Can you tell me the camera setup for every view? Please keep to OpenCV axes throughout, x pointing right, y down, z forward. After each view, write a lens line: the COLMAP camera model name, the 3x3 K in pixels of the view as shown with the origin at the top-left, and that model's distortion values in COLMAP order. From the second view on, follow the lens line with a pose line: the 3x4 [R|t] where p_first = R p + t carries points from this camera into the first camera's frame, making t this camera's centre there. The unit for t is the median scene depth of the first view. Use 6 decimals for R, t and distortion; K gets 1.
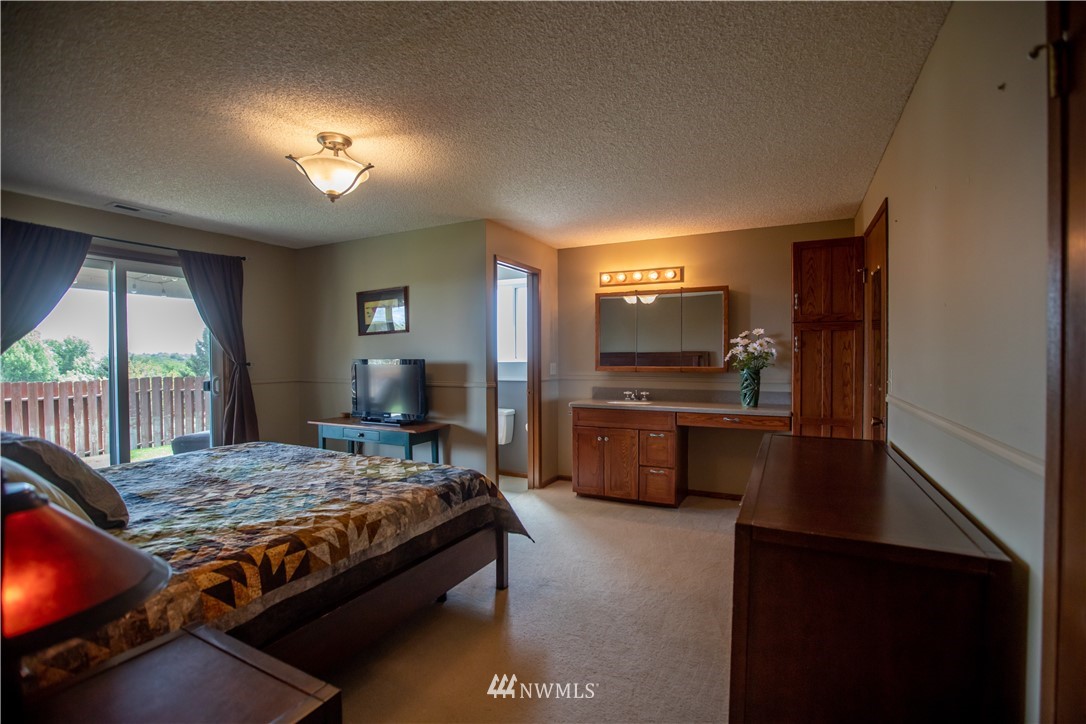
lens RADIAL K [[509.2, 0, 544.3], [0, 509.2, 361.8], [0, 0, 1]] dist [-0.042661, 0.013598]
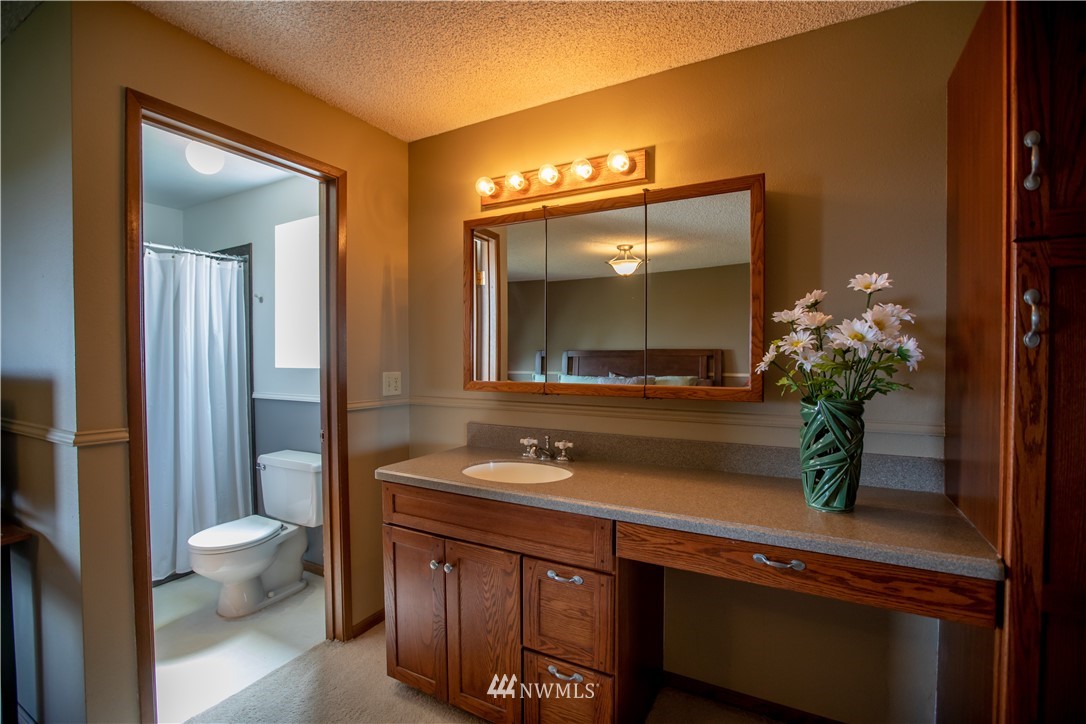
lens RADIAL K [[509.2, 0, 537.5], [0, 509.2, 361.7], [0, 0, 1]] dist [-0.042661, 0.013598]
pose [[0.999036, 0.001761, -0.043854, 0.217229], [-0.001683, 0.999997, 0.001821, -0.010345], [0.043857, -0.001746, 0.999036, 0.635770]]
